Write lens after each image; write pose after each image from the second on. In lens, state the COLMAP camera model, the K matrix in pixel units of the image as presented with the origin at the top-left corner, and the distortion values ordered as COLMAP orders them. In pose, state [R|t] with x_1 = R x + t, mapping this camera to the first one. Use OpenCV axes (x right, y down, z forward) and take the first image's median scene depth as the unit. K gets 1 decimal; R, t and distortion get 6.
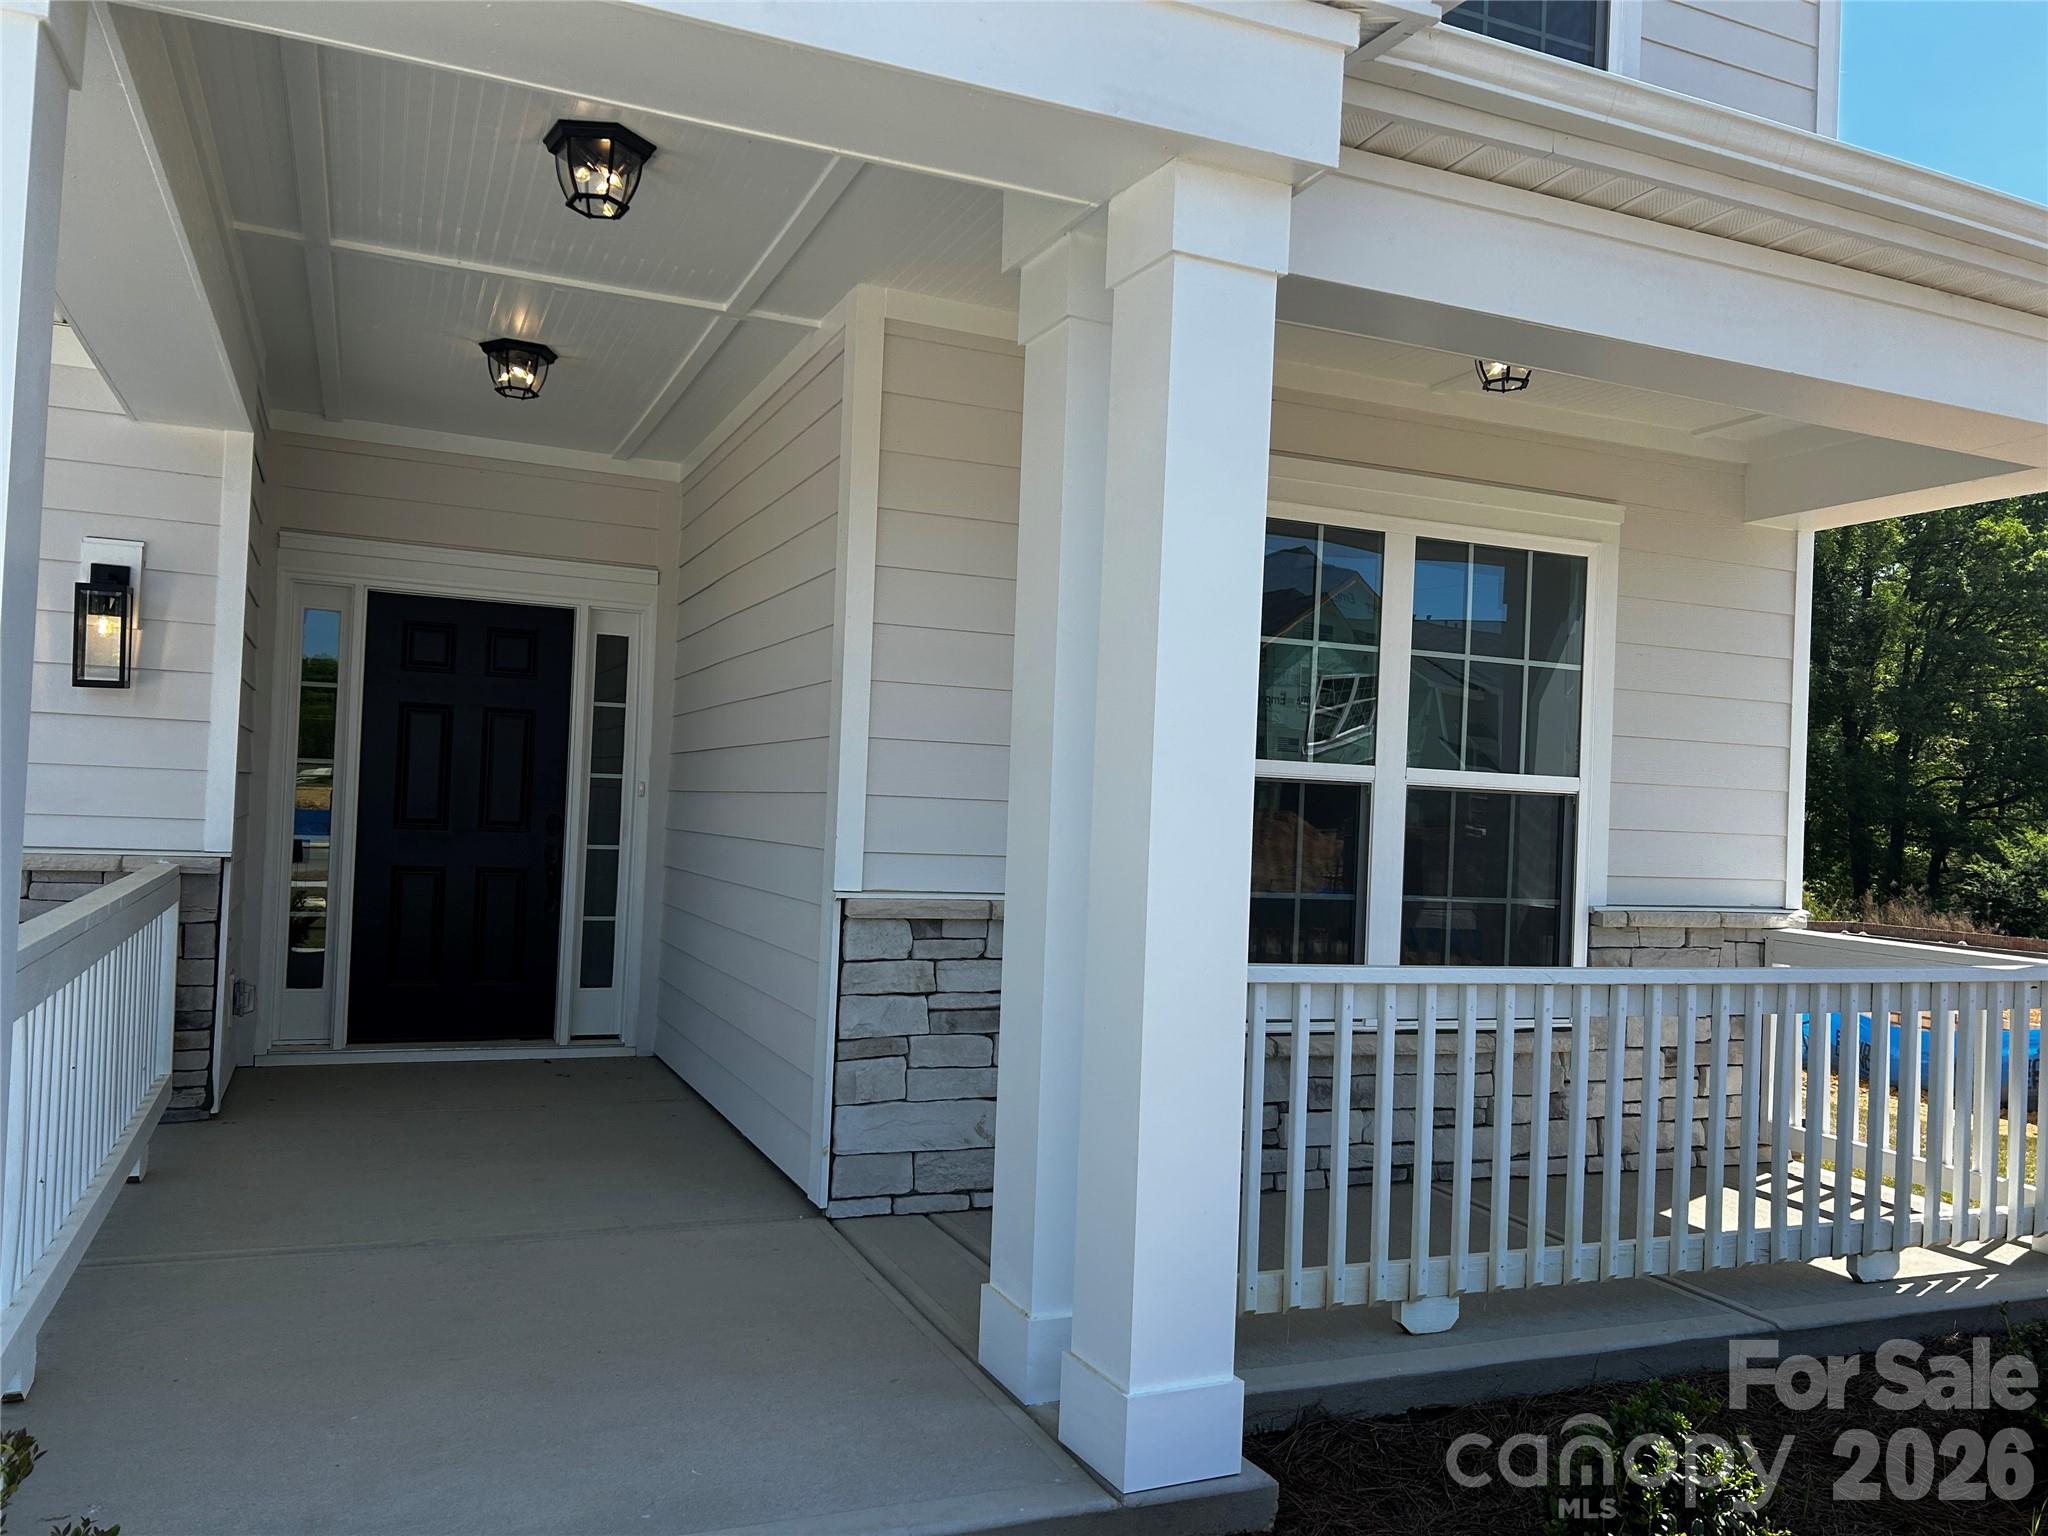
lens RADIAL K [[1548.2, 0, 1026.5], [0, 1548.2, 788.9], [0, 0, 1]] dist [0.047847, -0.049093]
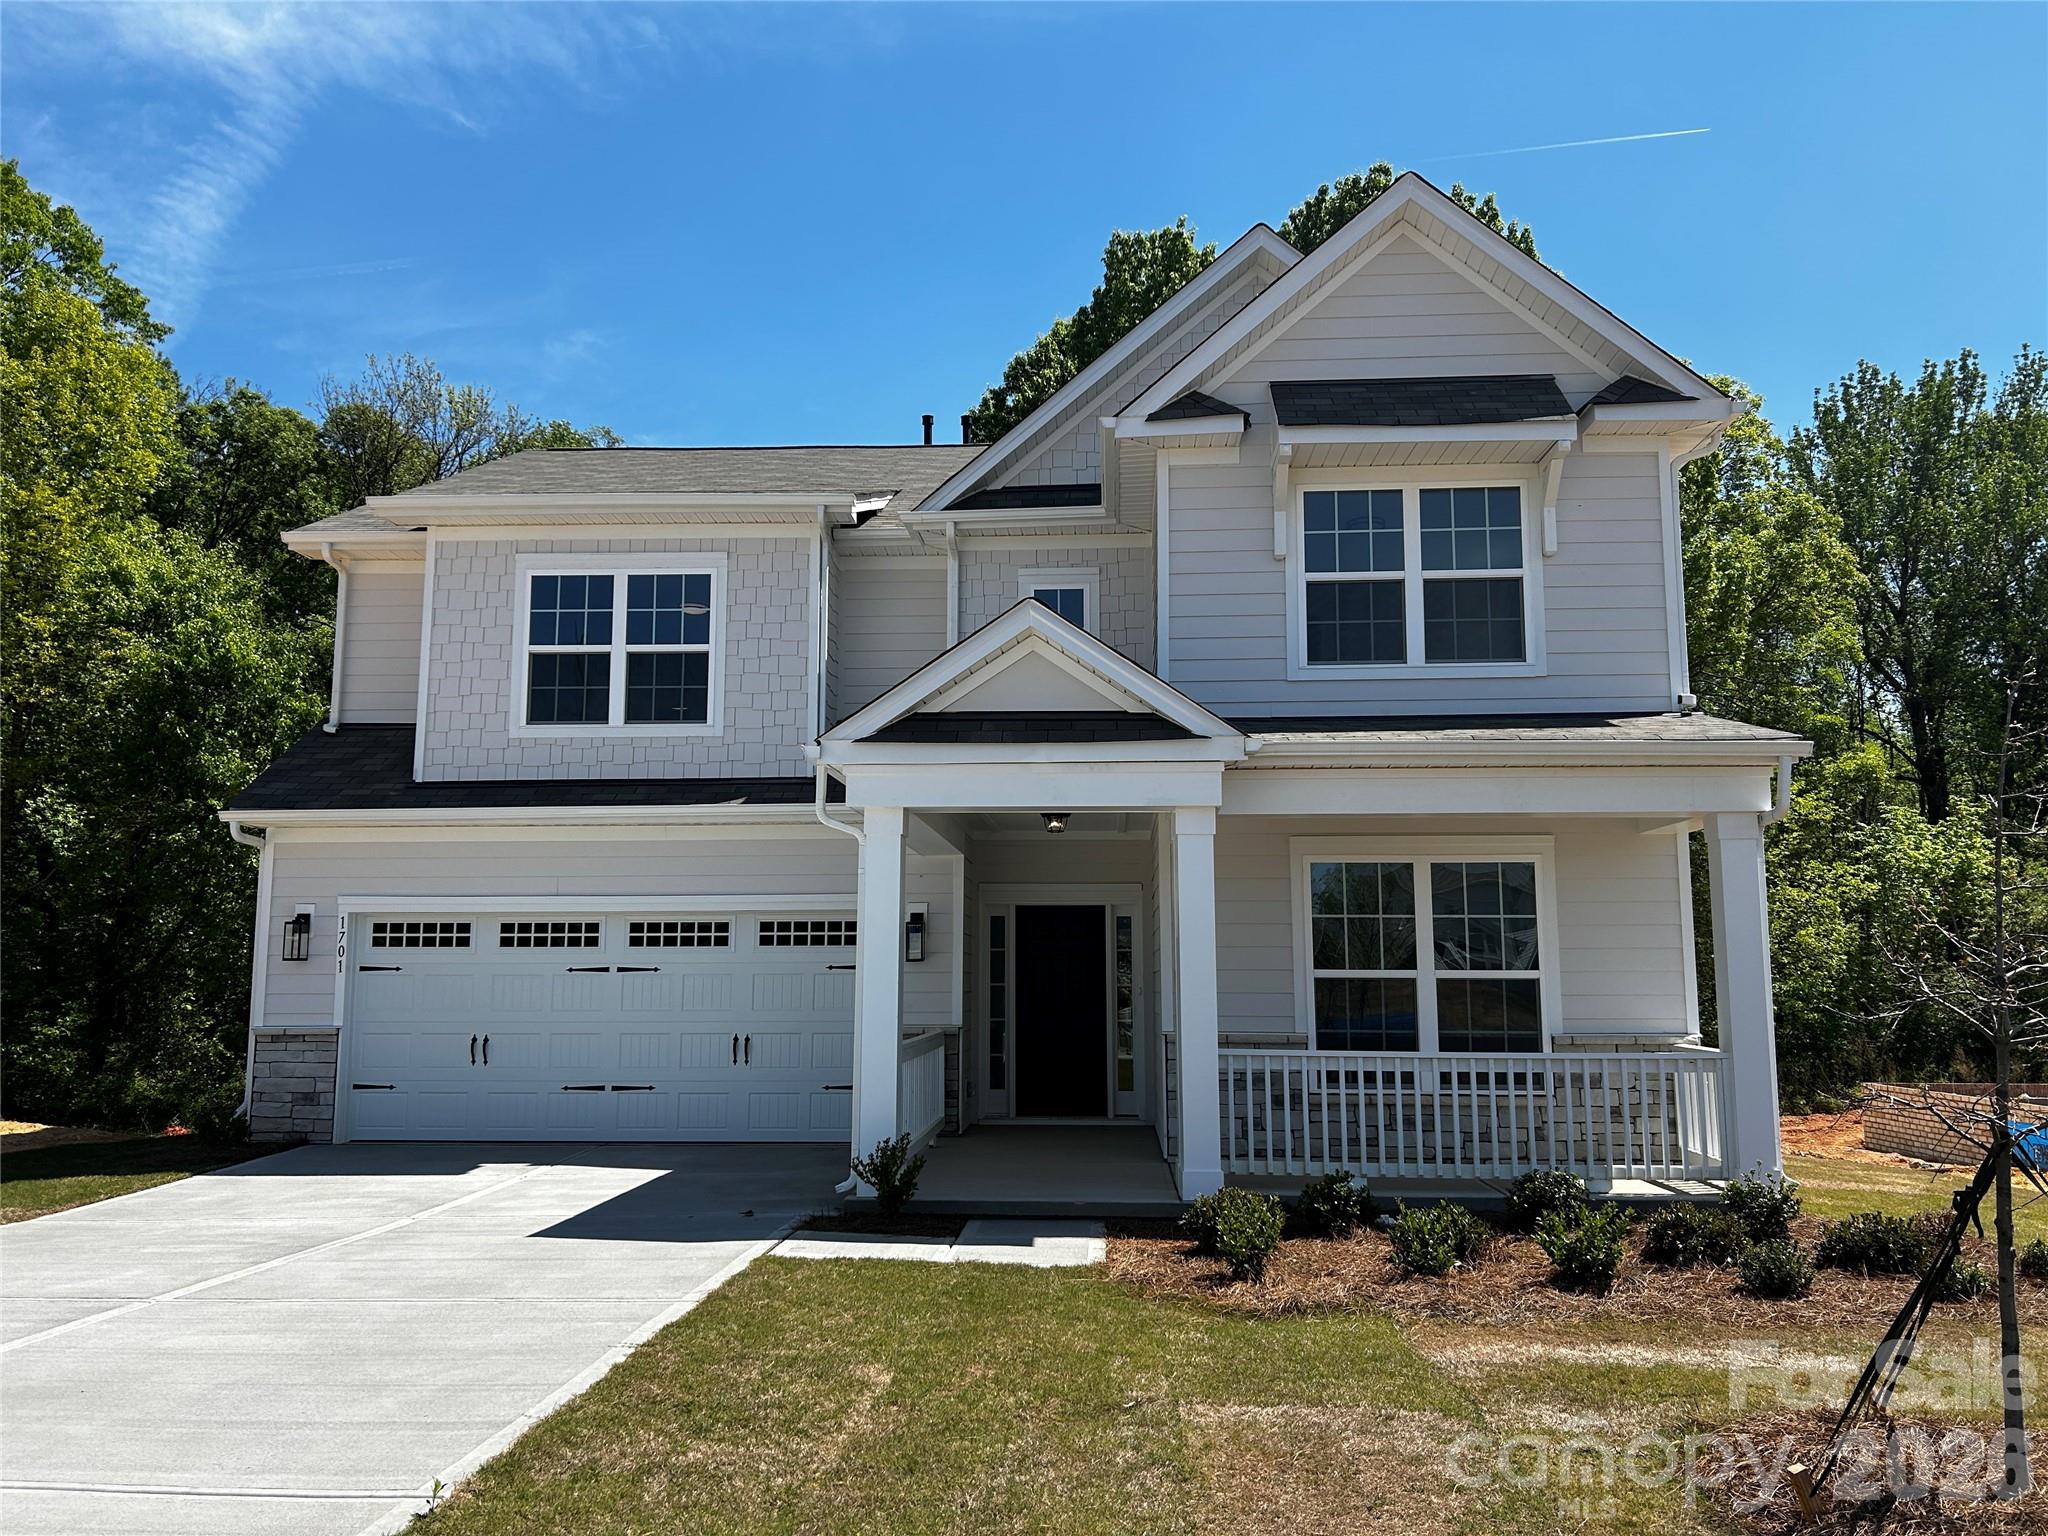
lens RADIAL K [[1548.2, 0, 1026.3], [0, 1548.2, 767.6], [0, 0, 1]] dist [0.047847, -0.049093]
pose [[0.898151, -0.100923, -0.427947, 0.654714], [0.043760, 0.988986, -0.141393, -0.011123], [0.437504, 0.108265, 0.892675, -1.157044]]
